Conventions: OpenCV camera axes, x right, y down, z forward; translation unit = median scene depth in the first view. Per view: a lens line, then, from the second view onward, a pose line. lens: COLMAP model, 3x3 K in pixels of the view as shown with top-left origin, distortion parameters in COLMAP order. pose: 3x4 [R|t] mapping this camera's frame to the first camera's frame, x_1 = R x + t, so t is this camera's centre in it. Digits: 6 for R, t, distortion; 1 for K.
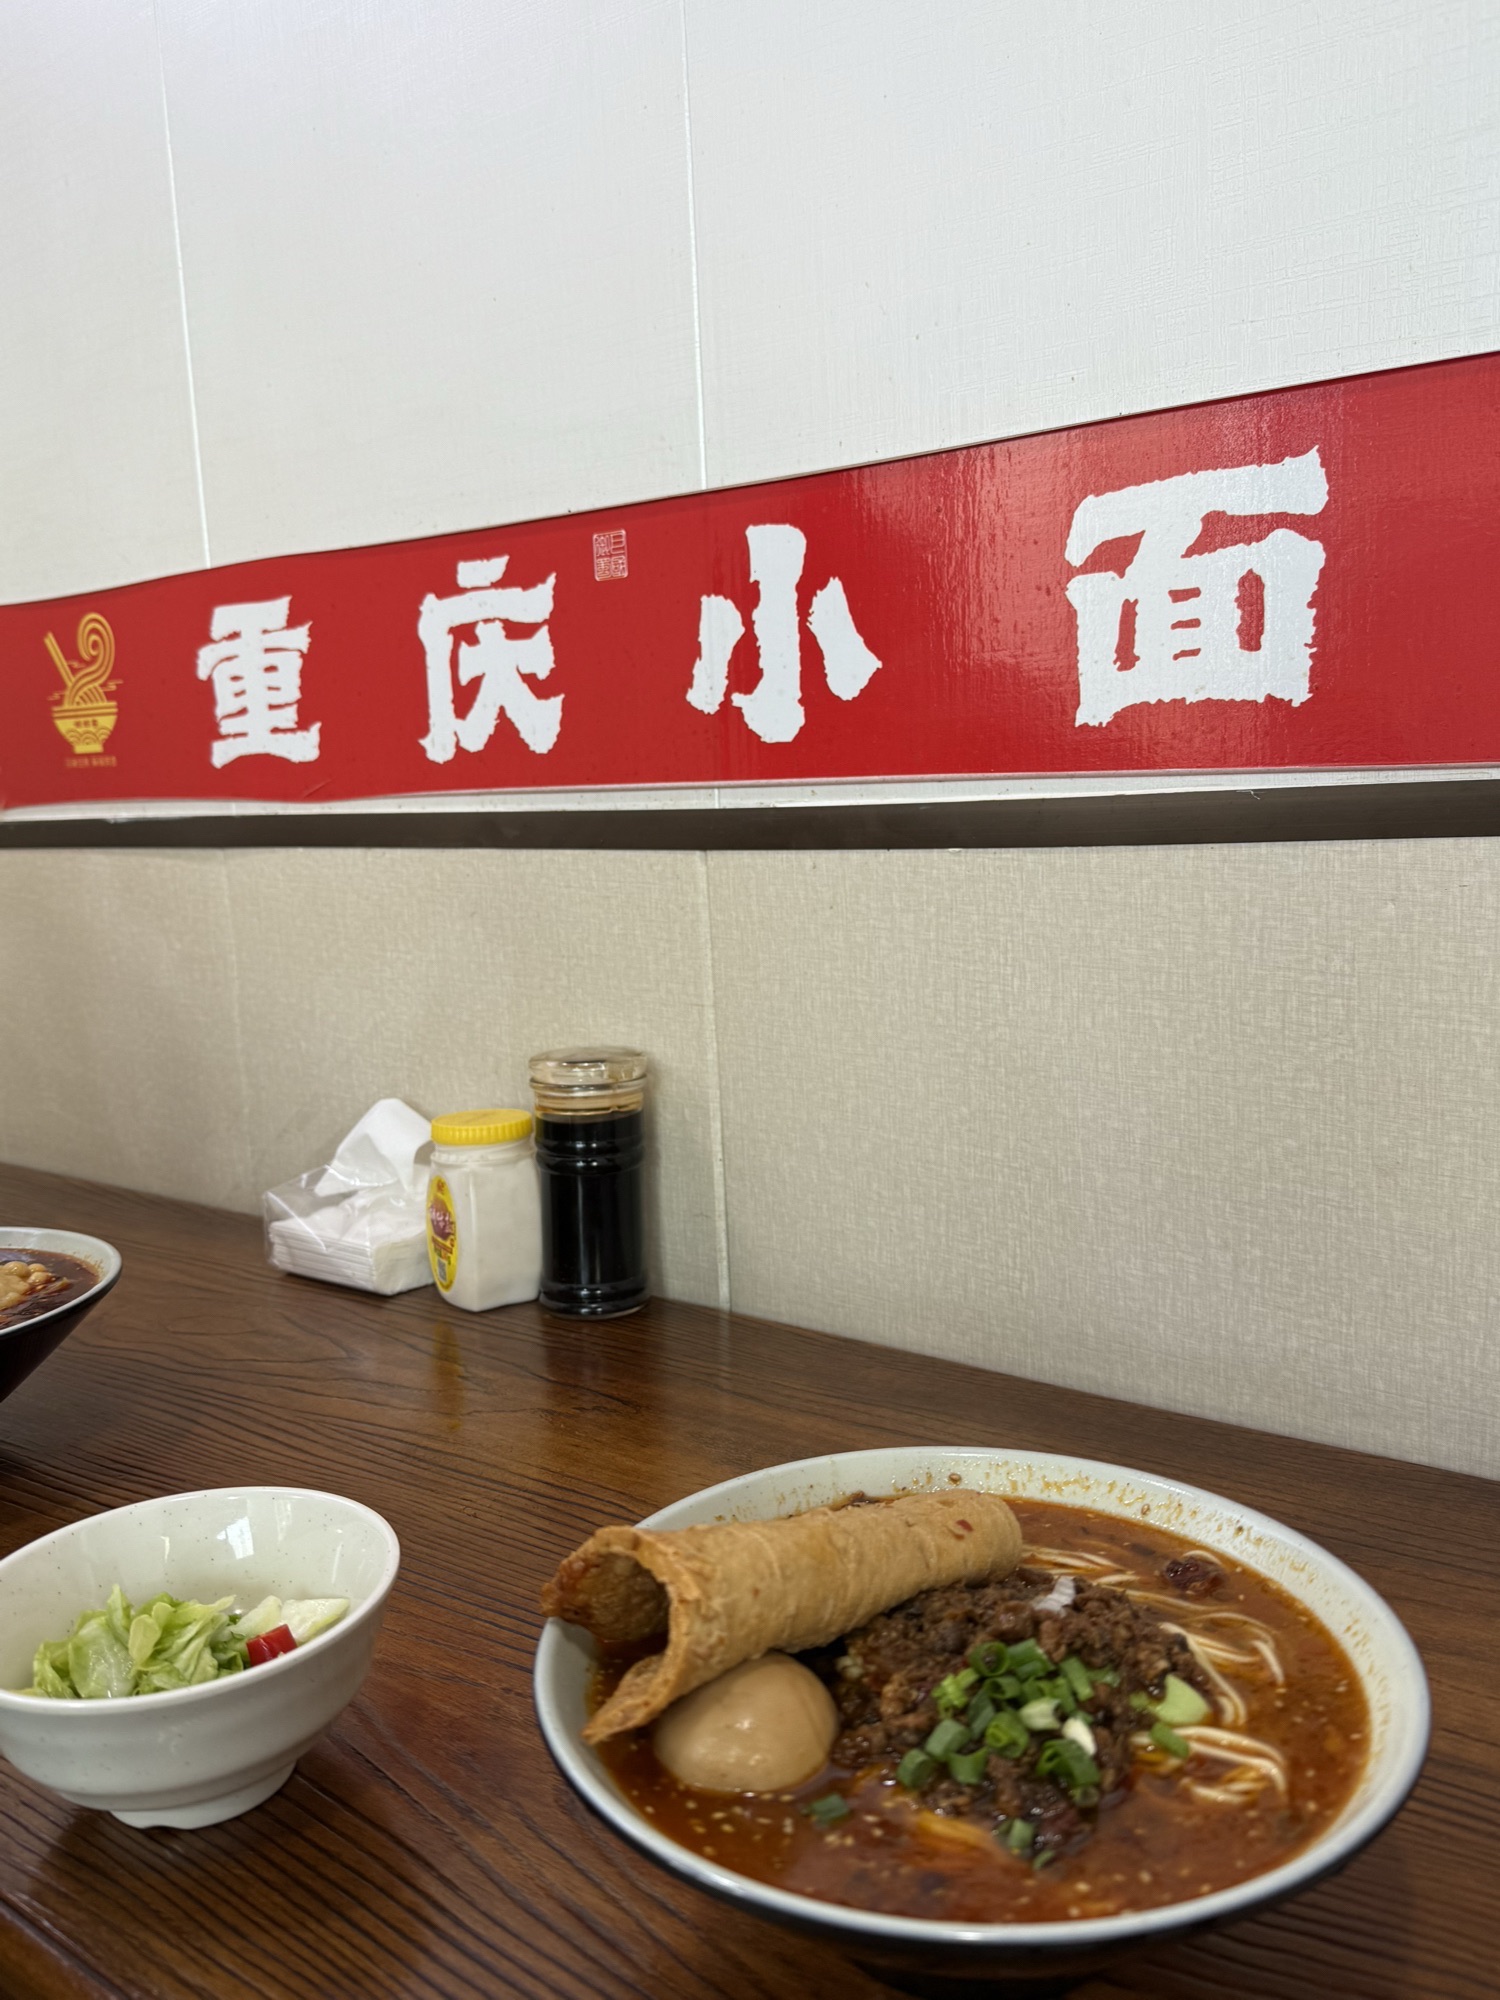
lens RADIAL K [[1587.1, 0, 750.0], [0, 1587.1, 1000.0], [0, 0, 1]] dist [0.016303, -0.045442]
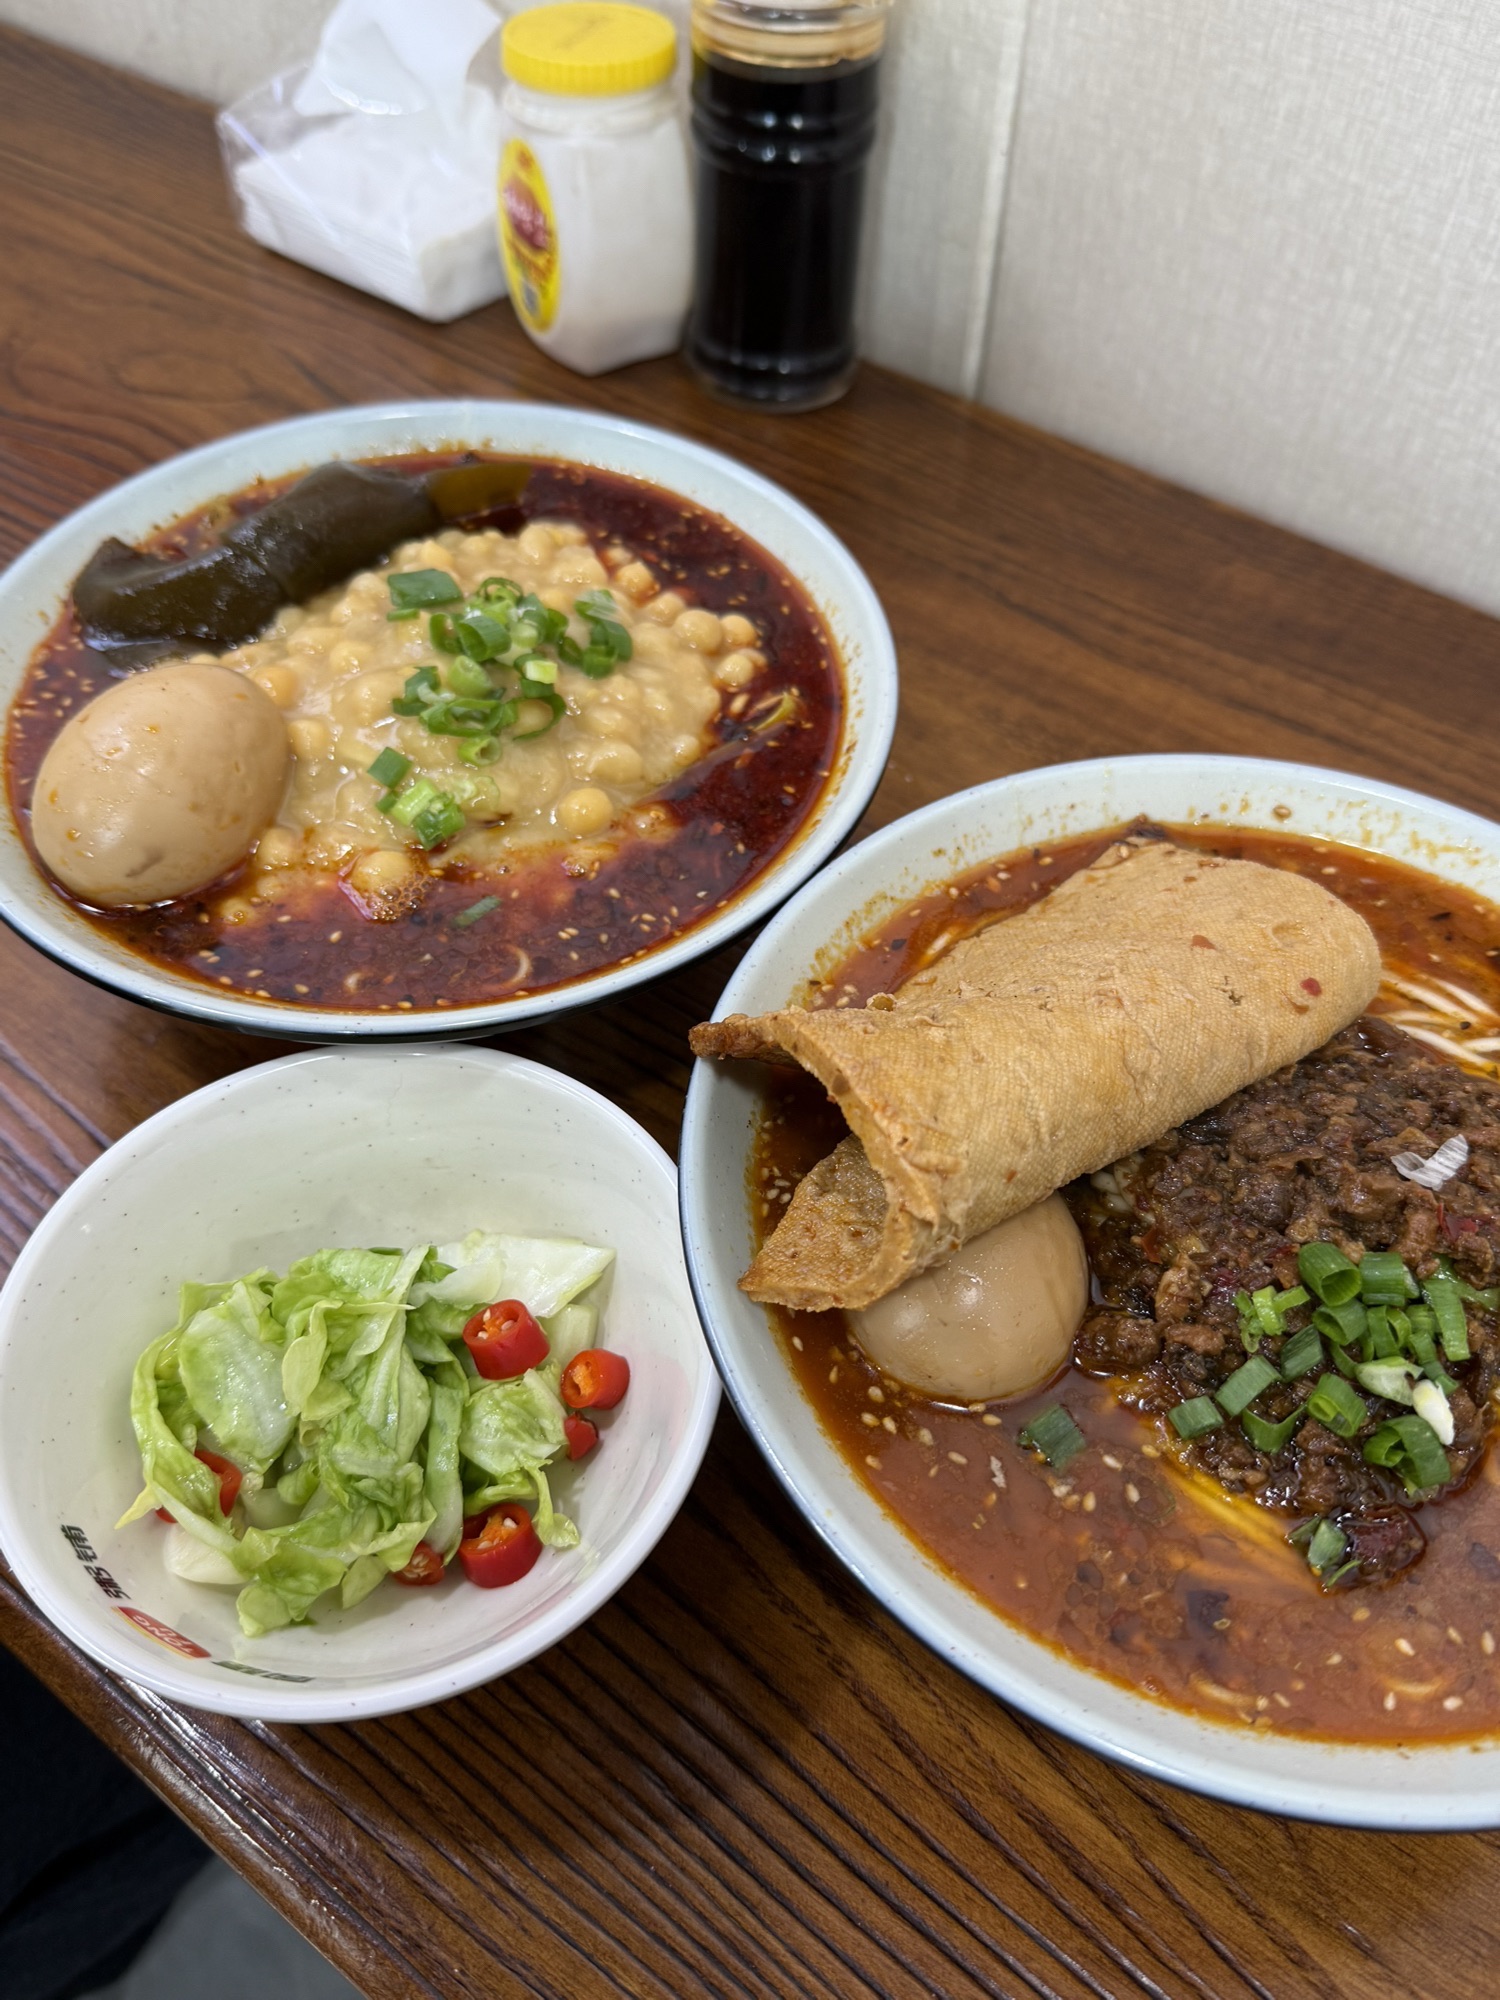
lens RADIAL K [[1587.1, 0, 750.0], [0, 1587.1, 1000.0], [0, 0, 1]] dist [0.016303, -0.045442]
pose [[0.998680, 0.028989, 0.042406, -0.133562], [-0.050207, 0.725355, 0.686542, -0.074701], [-0.010857, -0.687764, 0.725853, 0.362889]]
